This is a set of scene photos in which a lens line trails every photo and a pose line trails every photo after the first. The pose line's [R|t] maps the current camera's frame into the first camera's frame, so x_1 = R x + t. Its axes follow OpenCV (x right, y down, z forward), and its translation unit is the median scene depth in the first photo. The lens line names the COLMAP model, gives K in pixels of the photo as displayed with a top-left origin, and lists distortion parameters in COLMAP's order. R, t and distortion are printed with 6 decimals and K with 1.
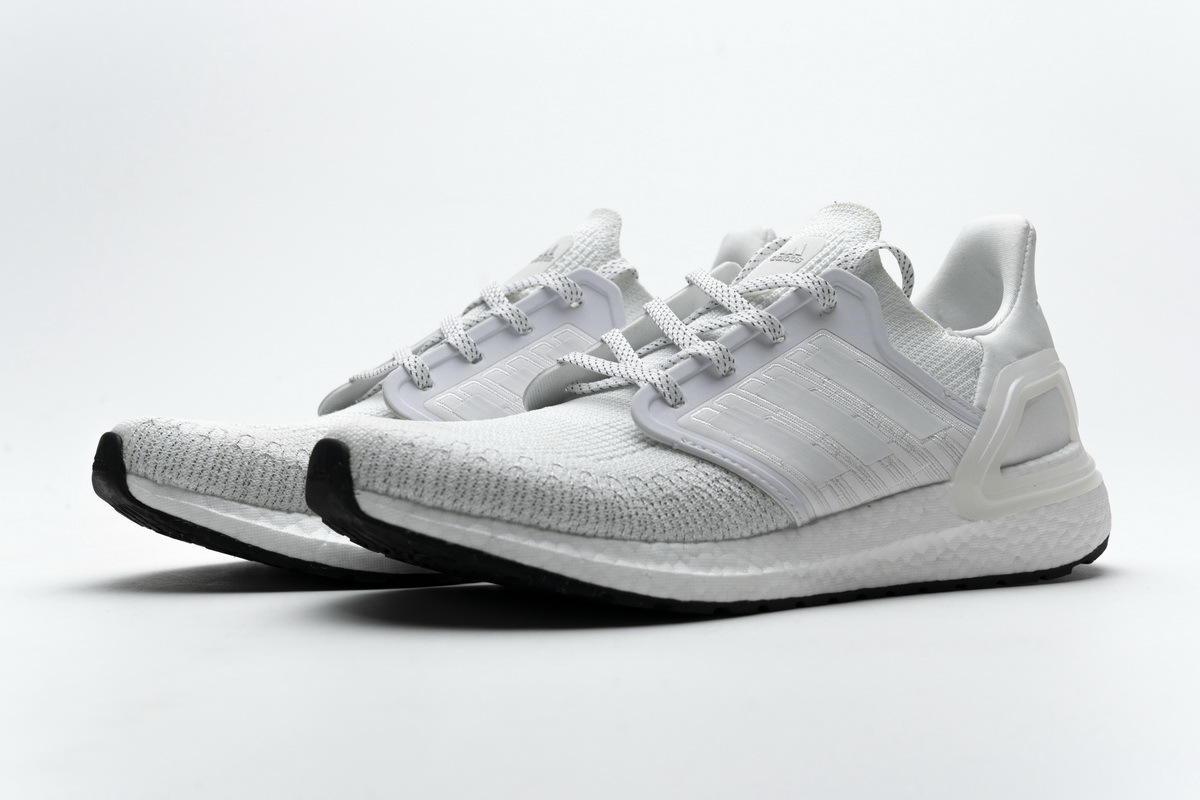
lens RADIAL K [[2071.7, 0, 597.5], [0, 2071.7, 399.9], [0, 0, 1]] dist [0.020184, 0.000000]
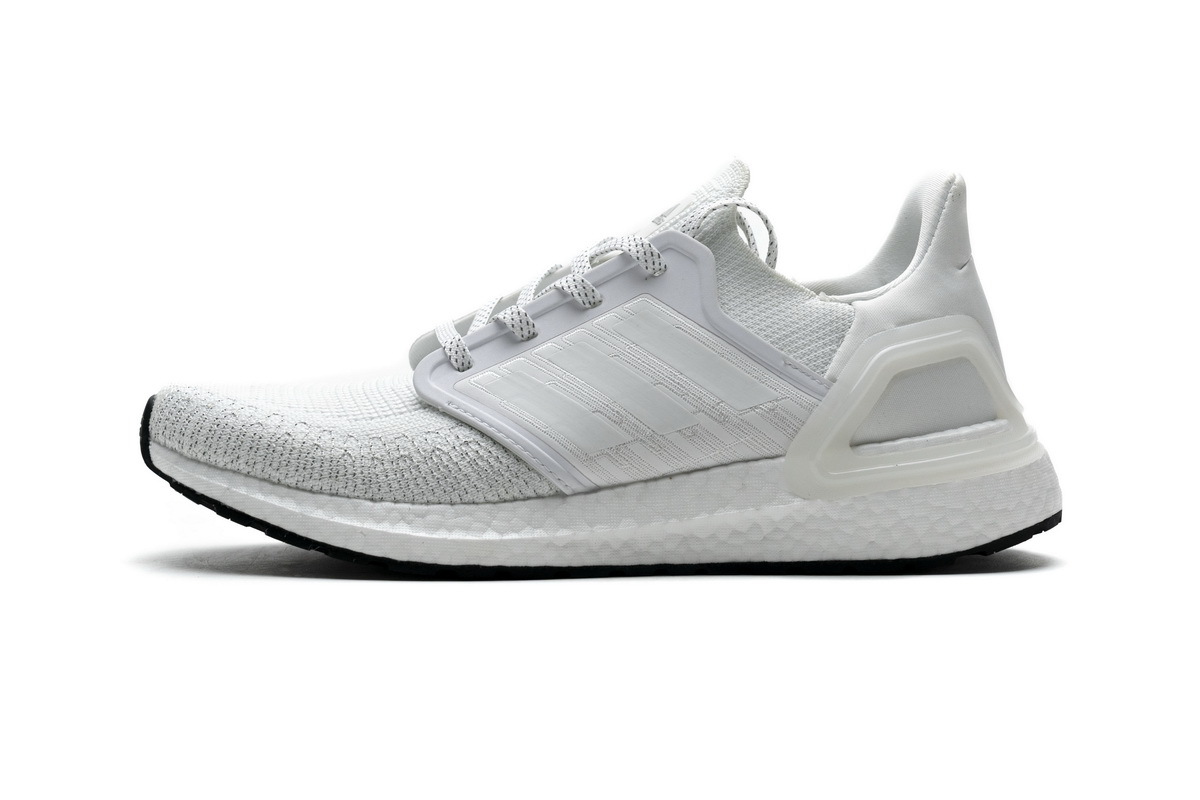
lens RADIAL K [[2056.6, 0, 600.9], [0, 2056.6, 399.8], [0, 0, 1]] dist [-0.012901, 0.000000]
pose [[0.882126, 0.016654, -0.470719, 0.562354], [-0.017529, 0.999843, 0.002526, 0.013781], [0.470688, 0.006023, 0.882279, 0.153144]]
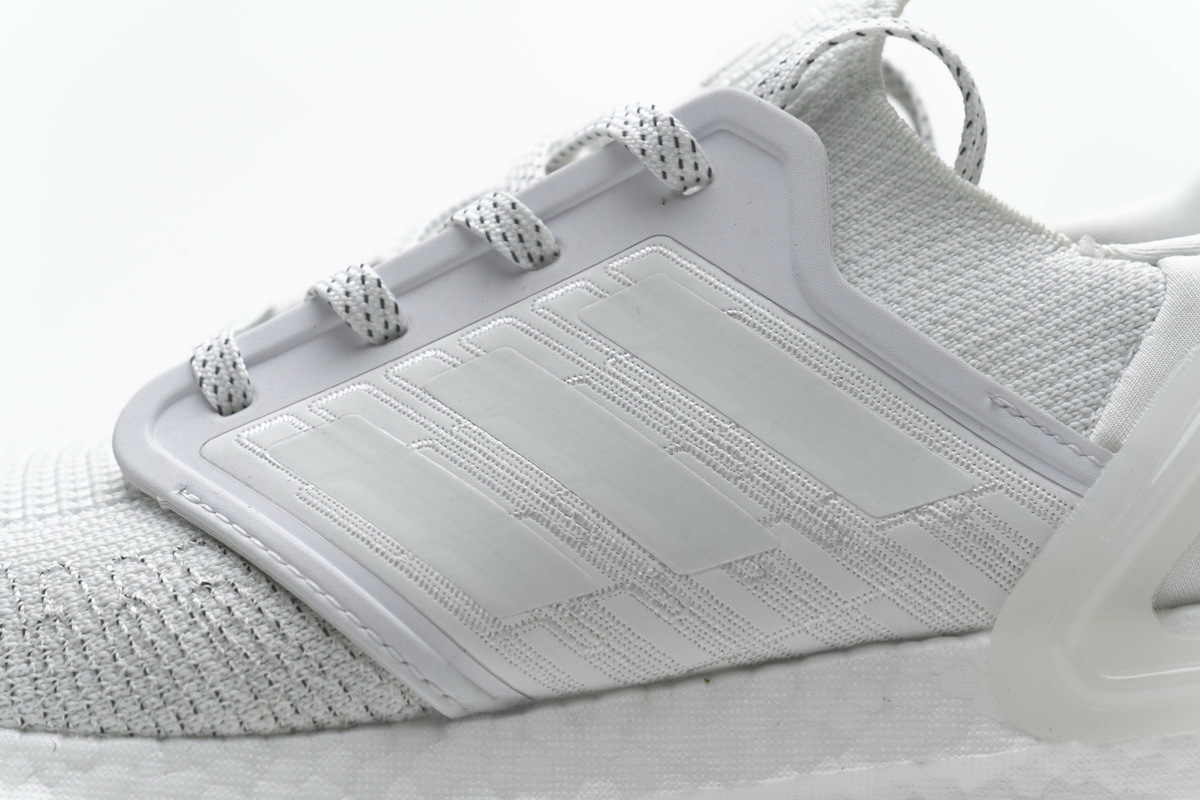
lens RADIAL K [[2384.0, 0, 589.8], [0, 2384.0, 404.5], [0, 0, 1]] dist [0.002341, 0.000000]
pose [[0.831778, 0.012054, -0.554978, 0.370875], [-0.030552, 0.999243, -0.024087, 0.011148], [0.554268, 0.036990, 0.831516, 0.628652]]
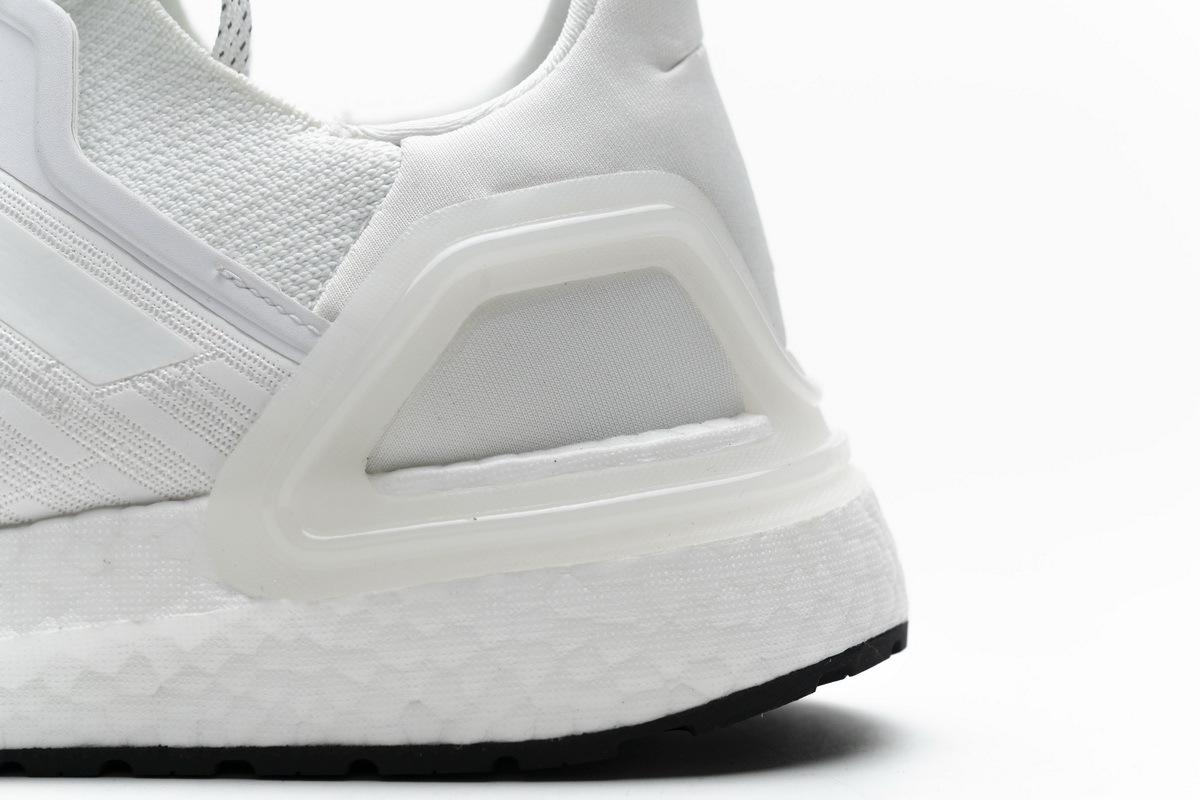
lens RADIAL K [[2384.0, 0, 599.3], [0, 2384.0, 396.4], [0, 0, 1]] dist [0.002341, 0.000000]
pose [[0.873390, 0.017305, -0.486713, 0.478973], [-0.025958, 0.999602, -0.011041, 0.025043], [0.486328, 0.022277, 0.873492, 0.677711]]
